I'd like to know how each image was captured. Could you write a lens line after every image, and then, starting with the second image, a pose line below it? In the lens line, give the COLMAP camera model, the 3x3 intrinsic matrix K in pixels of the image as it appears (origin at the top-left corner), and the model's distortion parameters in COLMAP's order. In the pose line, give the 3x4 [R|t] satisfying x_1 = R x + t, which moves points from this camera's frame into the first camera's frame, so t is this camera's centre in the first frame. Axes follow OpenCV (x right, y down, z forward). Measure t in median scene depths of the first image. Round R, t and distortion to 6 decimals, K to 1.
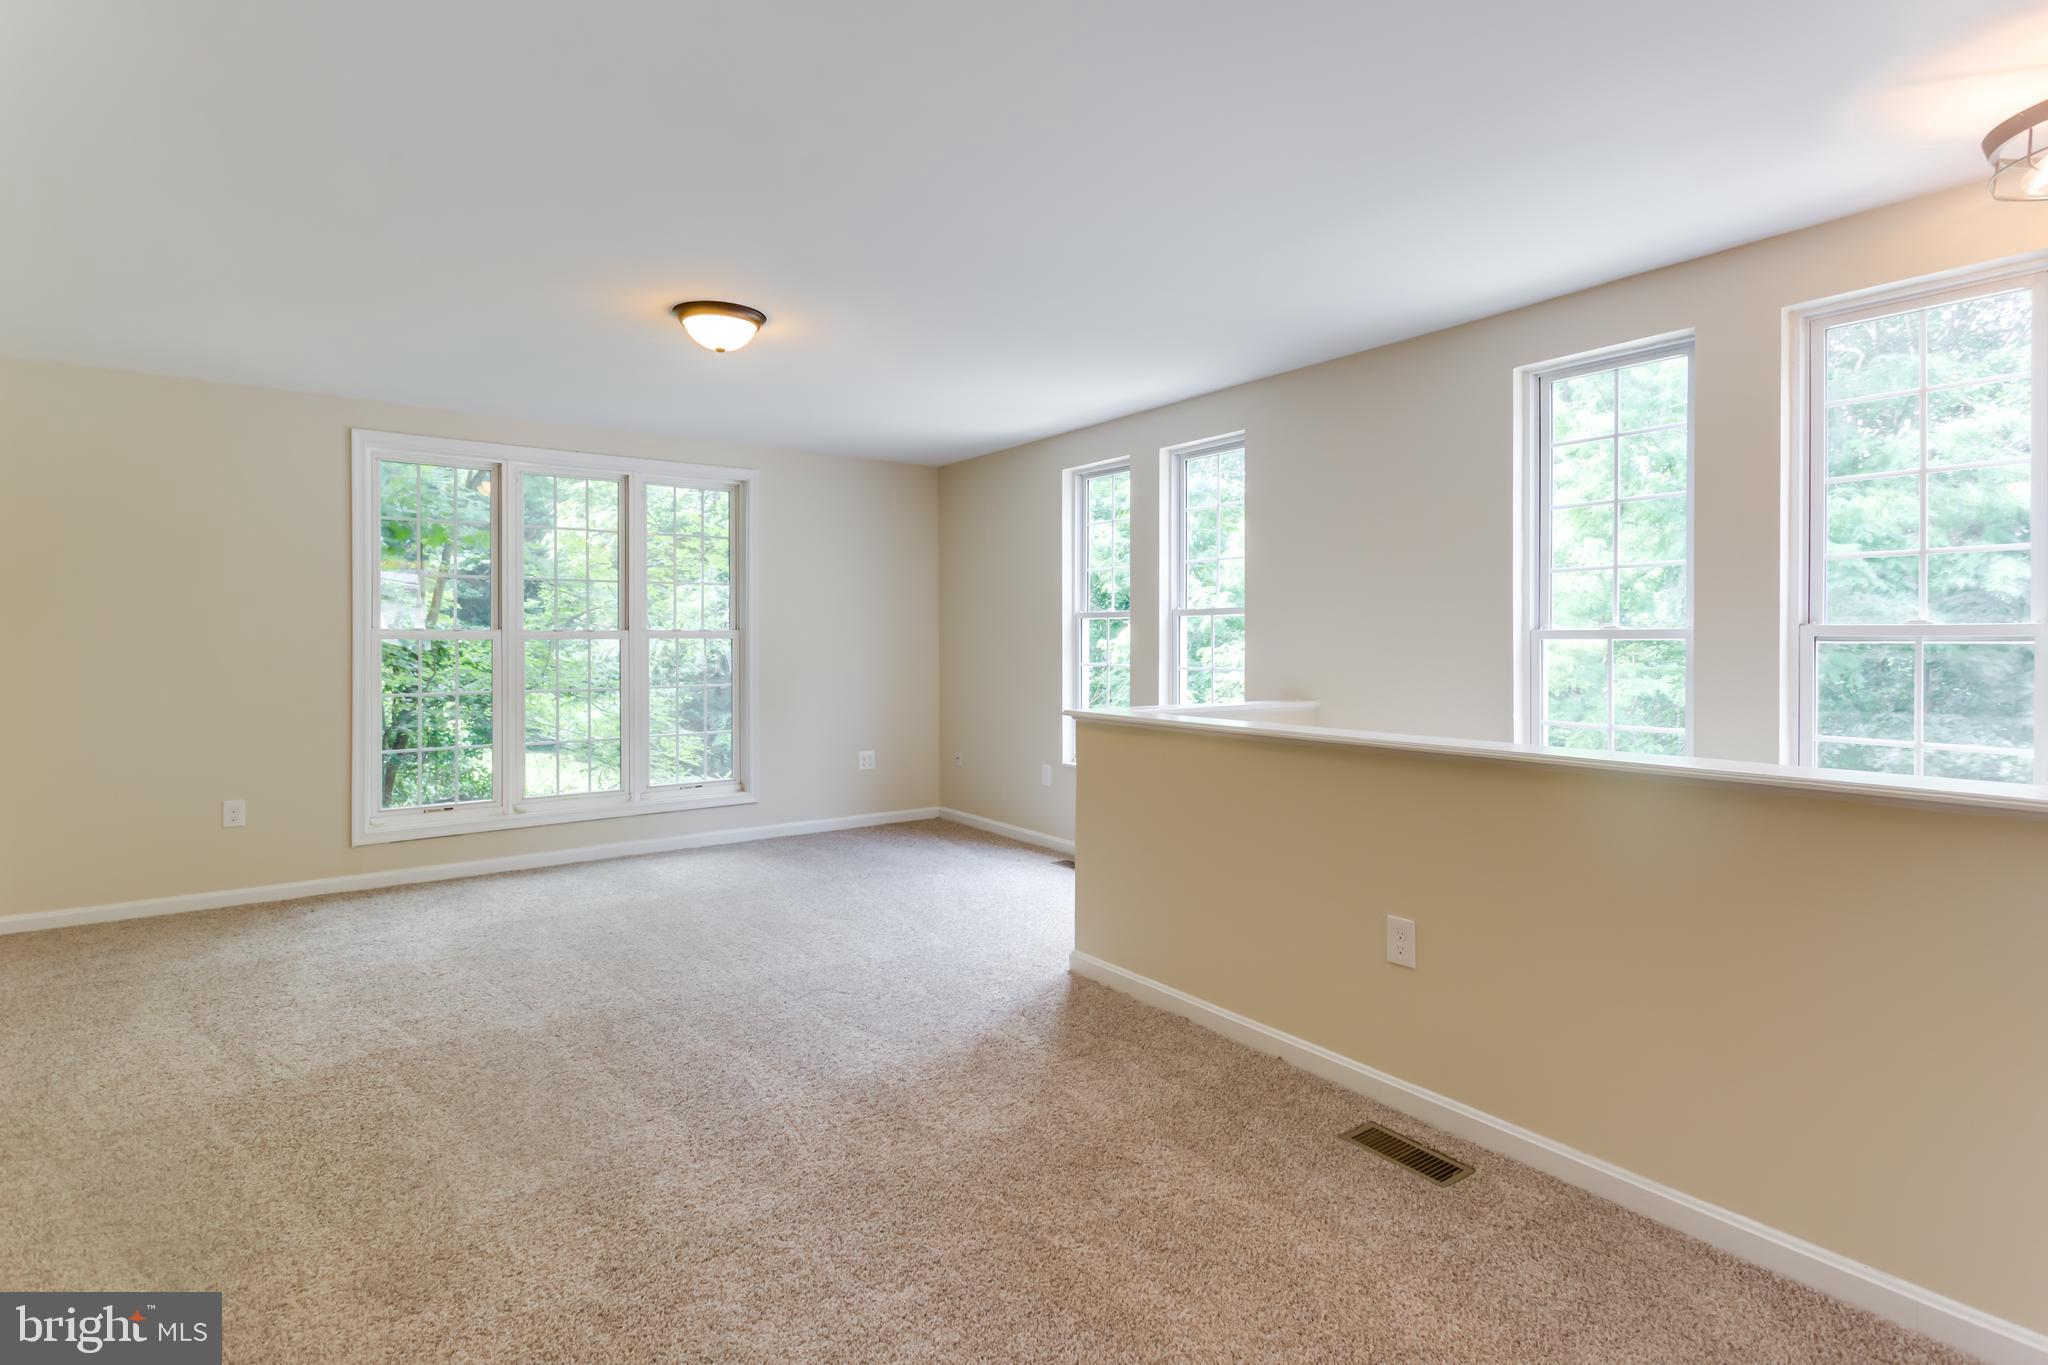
lens RADIAL K [[1010.9, 0, 1019.7], [0, 1010.9, 642.6], [0, 0, 1]] dist [0.016665, -0.000003]
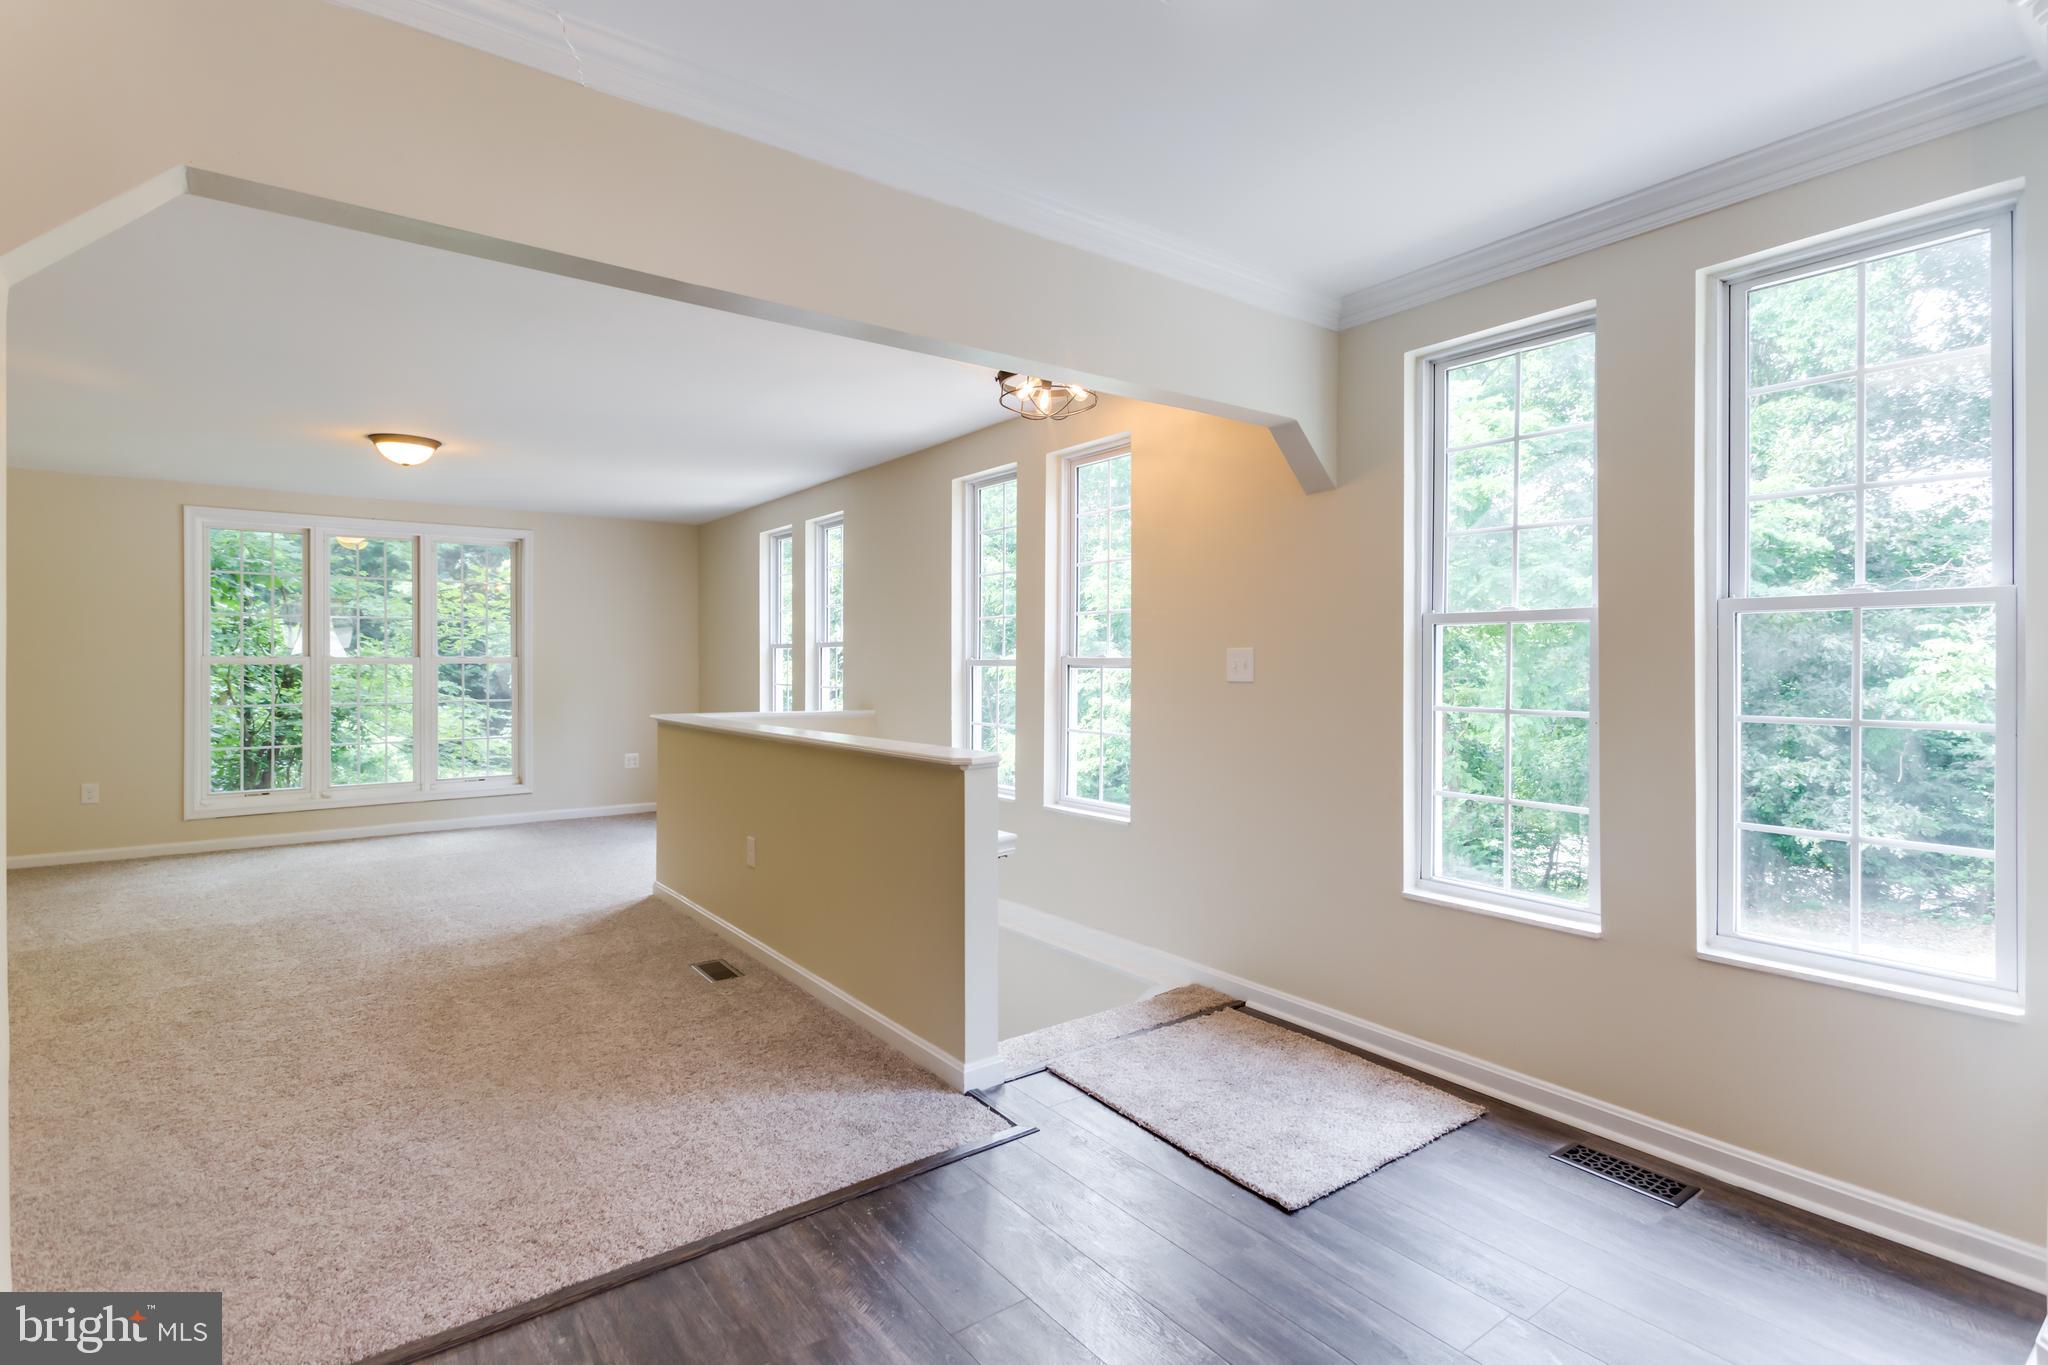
lens RADIAL K [[1006.7, 0, 1030.3], [0, 1006.7, 660.7], [0, 0, 1]] dist [0.003051, 0.000014]
pose [[0.999851, 0.000965, 0.017256, 0.450100], [-0.000887, 0.999989, -0.004550, -0.002909], [-0.017260, 0.004534, 0.999841, -0.355646]]
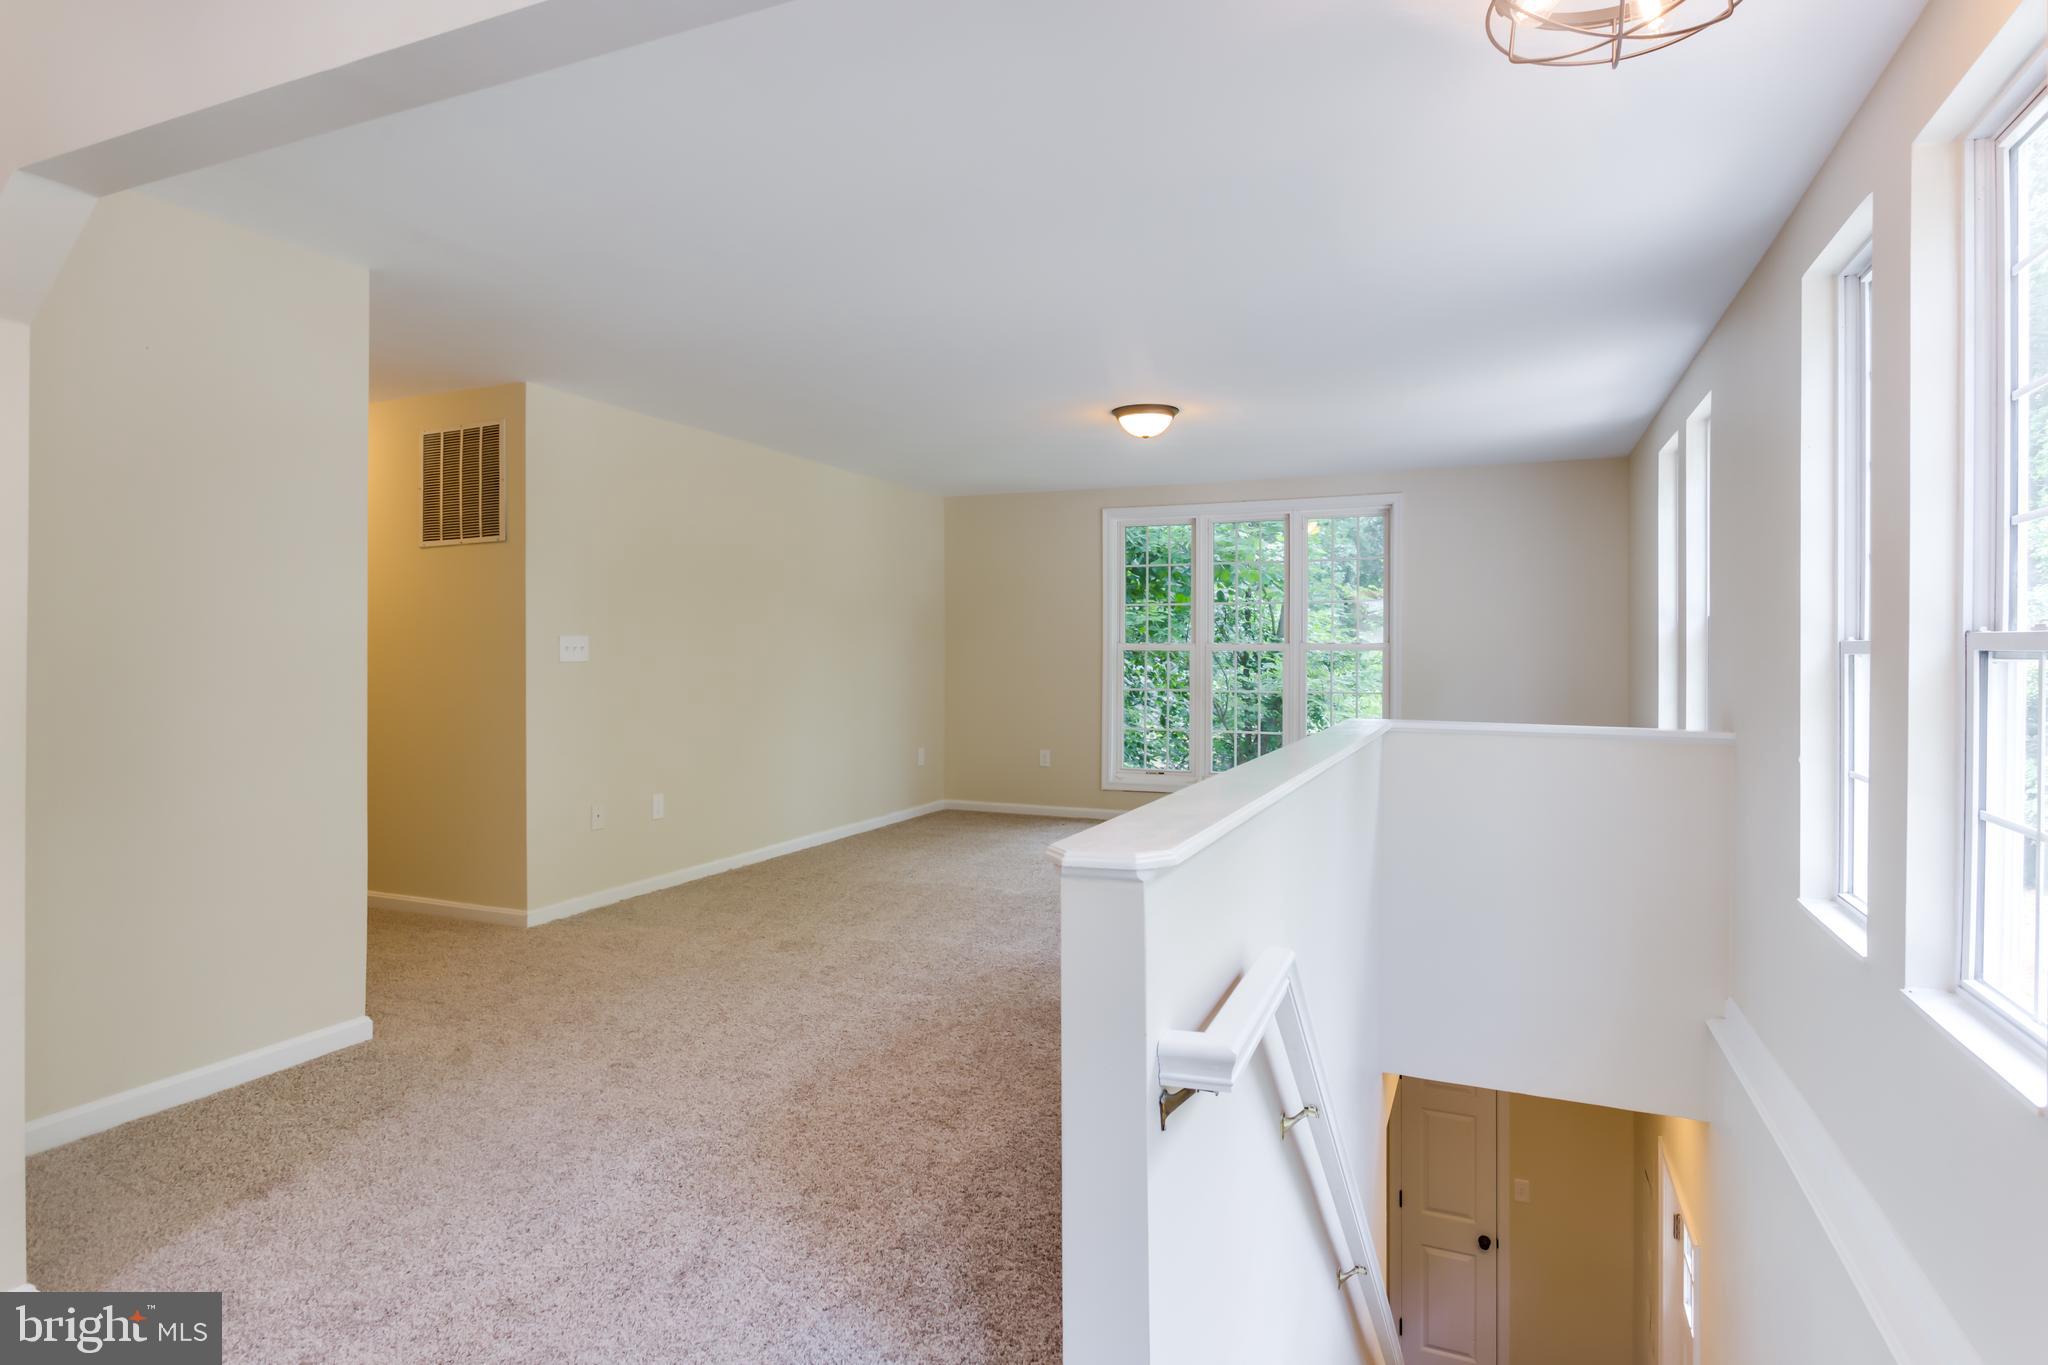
lens RADIAL K [[1075.9, 0, 1024.8], [0, 1075.9, 654.2], [0, 0, 1]] dist [-0.001203, -0.000243]
pose [[0.508421, 0.005314, -0.861092, 0.675295], [-0.006962, 0.999974, 0.002060, -0.000181], [0.861081, 0.004948, 0.508444, 0.109712]]
